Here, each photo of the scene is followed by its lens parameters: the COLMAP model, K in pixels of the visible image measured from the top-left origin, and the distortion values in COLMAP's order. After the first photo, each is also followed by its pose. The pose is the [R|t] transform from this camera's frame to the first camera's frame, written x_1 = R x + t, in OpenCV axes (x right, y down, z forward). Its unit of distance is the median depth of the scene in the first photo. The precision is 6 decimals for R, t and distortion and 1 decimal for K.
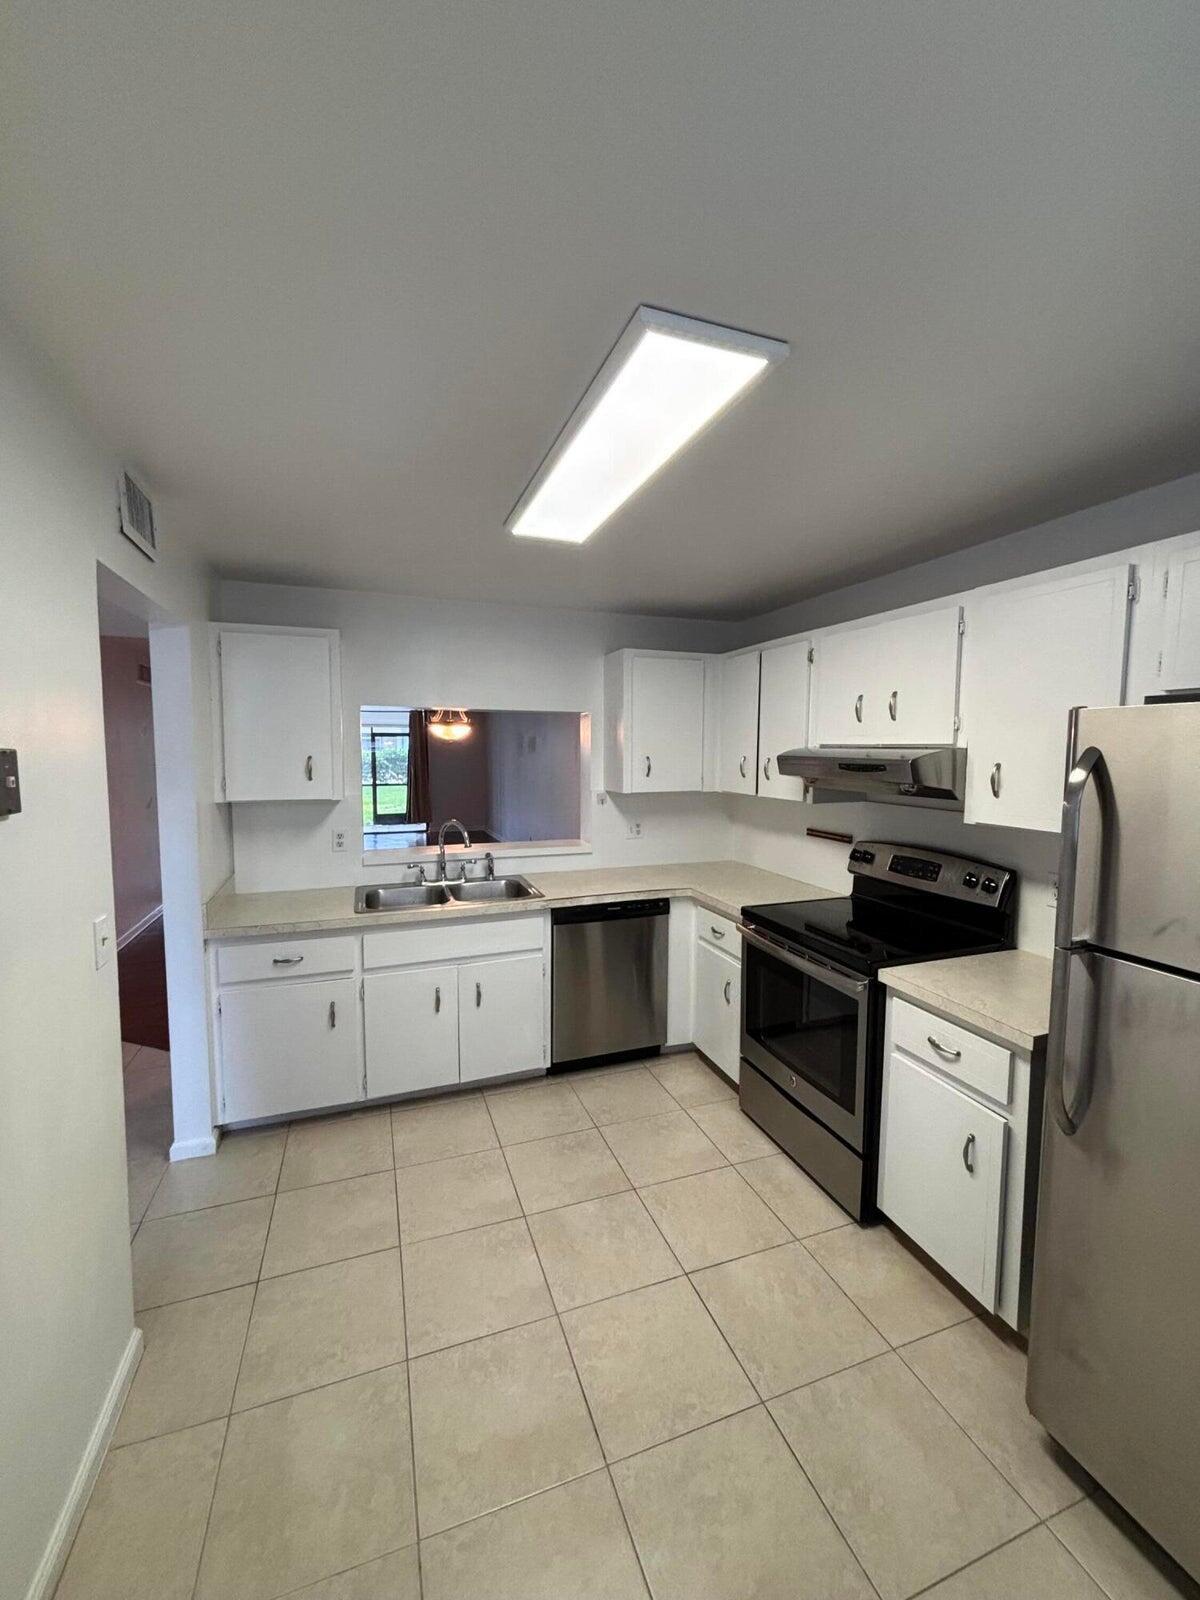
lens RADIAL K [[640.8, 0, 600.7], [0, 640.8, 798.2], [0, 0, 1]] dist [0.000810, 0.000068]
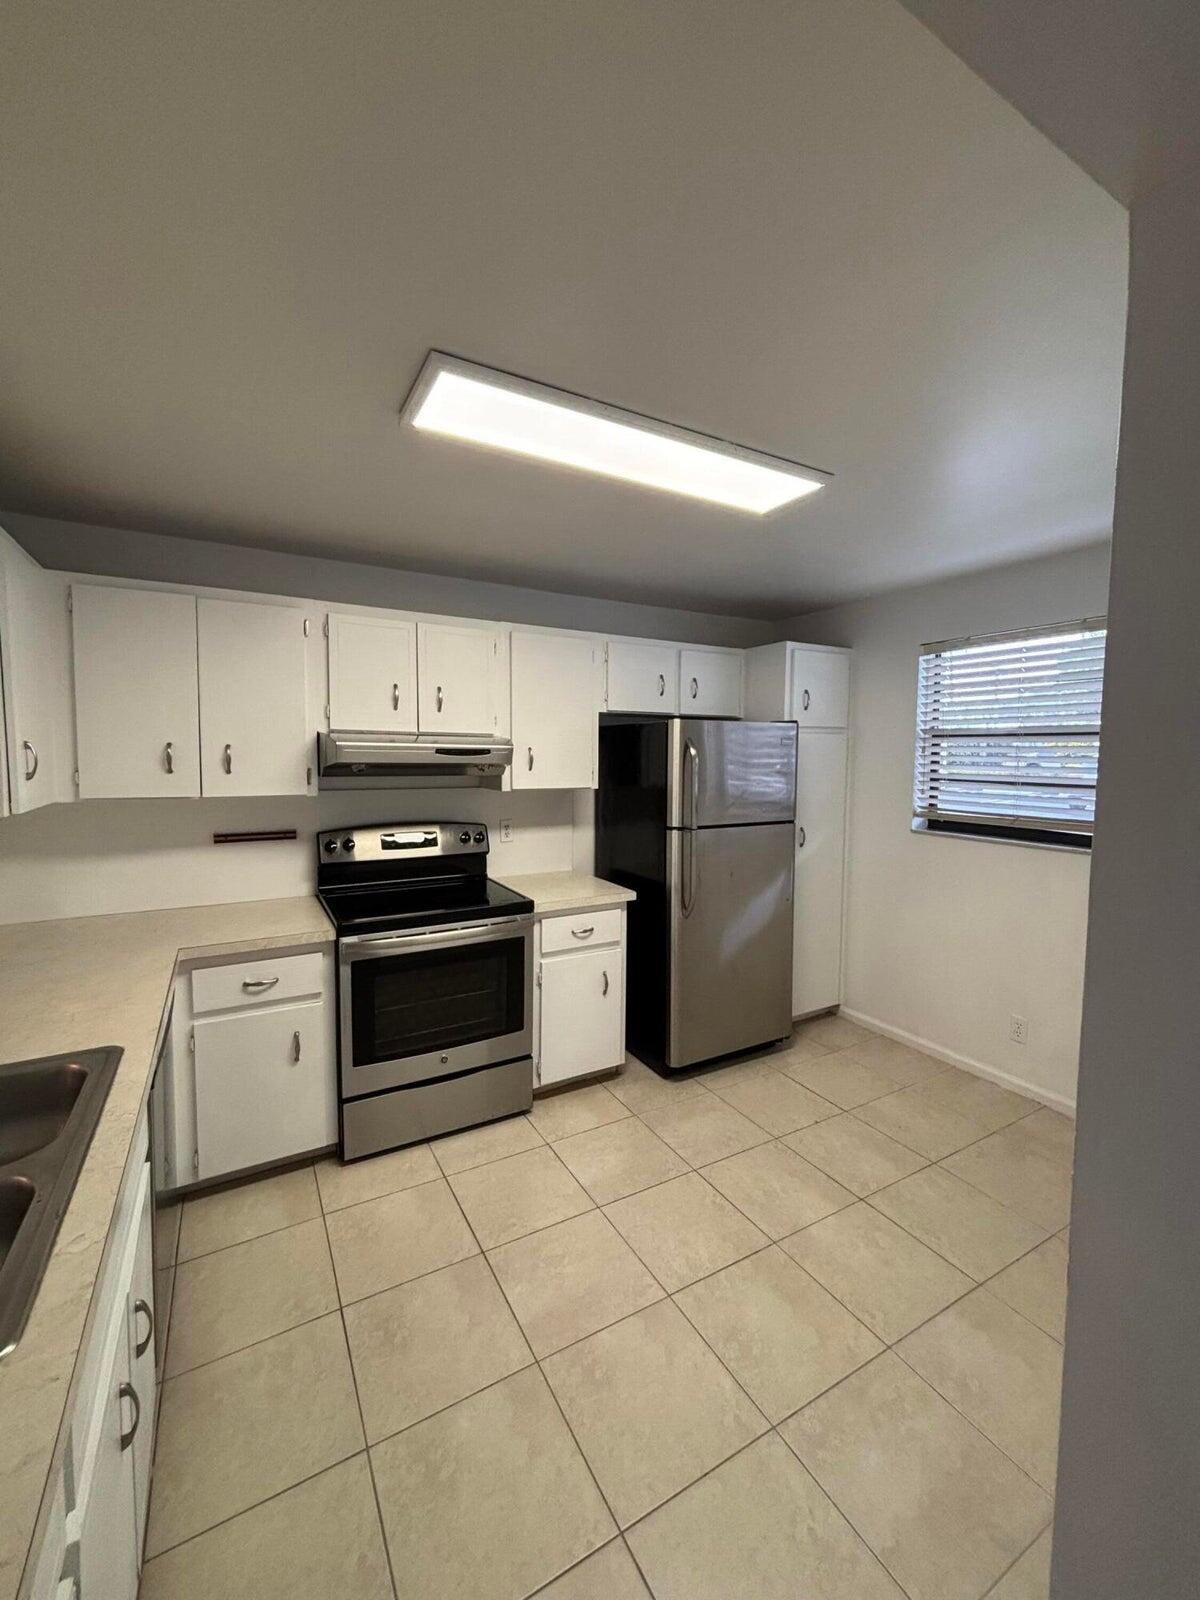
lens RADIAL K [[640.8, 0, 604.9], [0, 640.8, 798.5], [0, 0, 1]] dist [0.000810, 0.000068]
pose [[-0.175699, -0.074858, 0.981594, -0.992610], [0.066535, 0.993922, 0.087708, -0.063519], [-0.982193, 0.080720, -0.169650, 1.226726]]
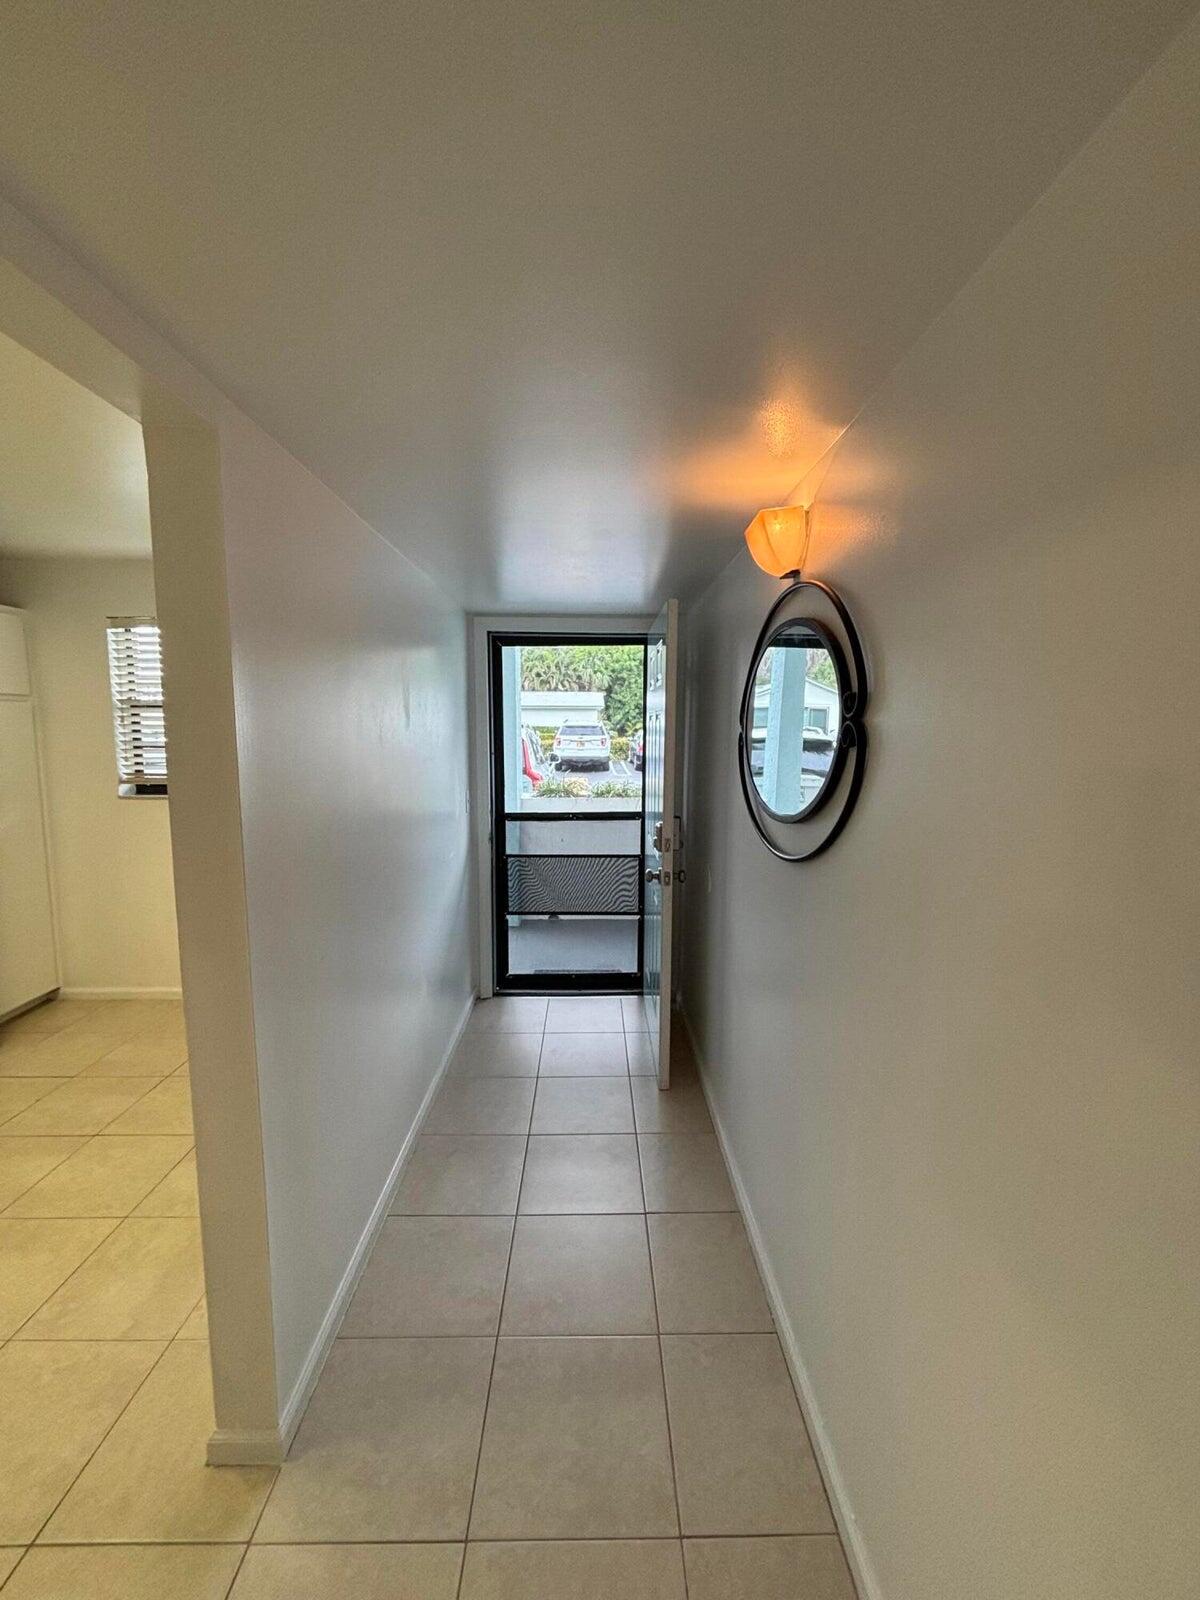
lens RADIAL K [[640.8, 0, 609.0], [0, 640.8, 796.8], [0, 0, 1]] dist [0.000810, 0.000068]
pose [[-0.948132, -0.044821, 0.314700, -1.325337], [0.014491, 0.982886, 0.183644, -0.083110], [-0.317546, 0.178679, -0.931256, 1.372542]]
